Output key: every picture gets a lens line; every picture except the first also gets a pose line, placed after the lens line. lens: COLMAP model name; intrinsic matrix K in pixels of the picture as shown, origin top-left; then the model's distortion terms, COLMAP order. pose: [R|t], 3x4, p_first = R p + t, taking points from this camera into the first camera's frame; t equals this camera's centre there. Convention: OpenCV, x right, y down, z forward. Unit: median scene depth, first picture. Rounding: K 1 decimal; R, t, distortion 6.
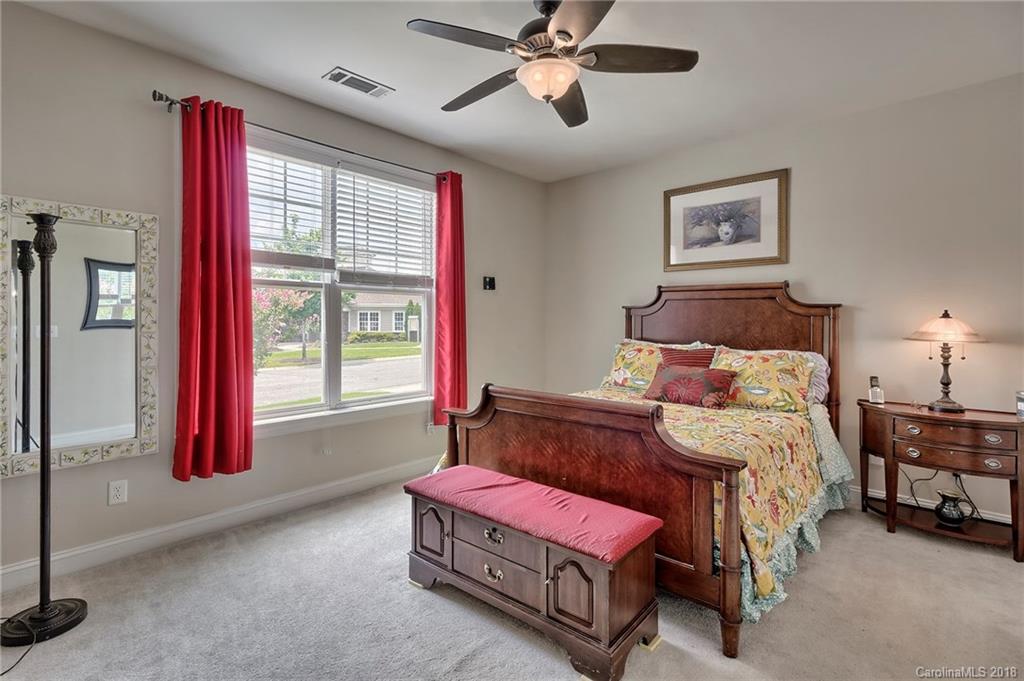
lens RADIAL K [[483.8, 0, 507.1], [0, 483.8, 317.9], [0, 0, 1]] dist [0.000197, 0.000054]
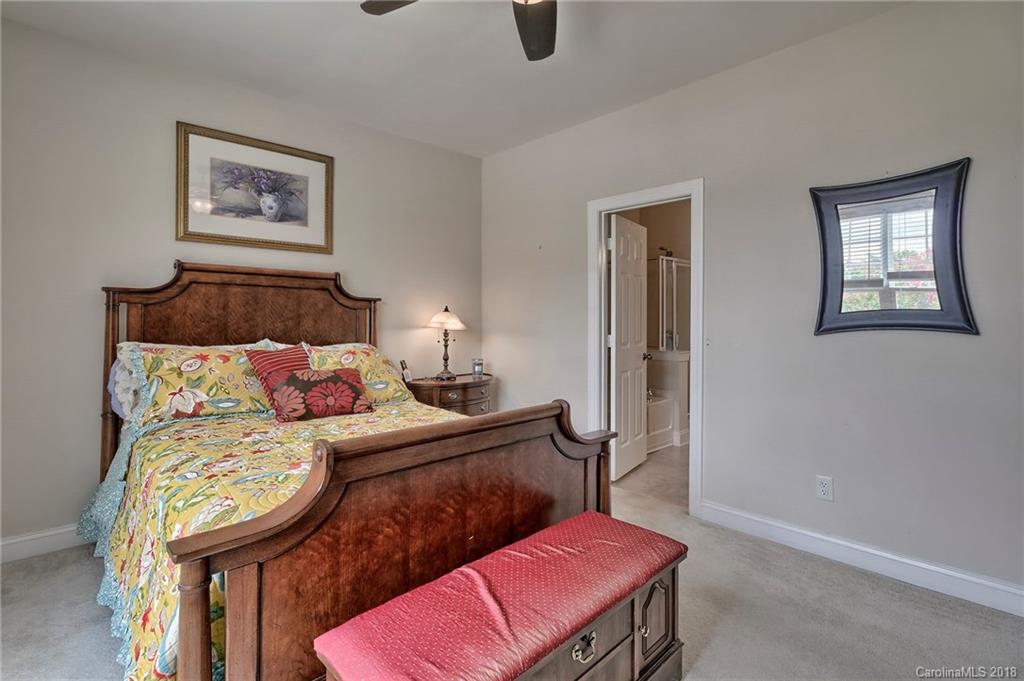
lens RADIAL K [[483.8, 0, 507.1], [0, 483.8, 317.9], [0, 0, 1]] dist [0.000197, 0.000054]
pose [[0.097191, -0.004278, 0.995257, -0.349739], [-0.007904, 0.999956, 0.005070, 0.007123], [-0.995234, -0.008359, 0.097153, 0.543389]]
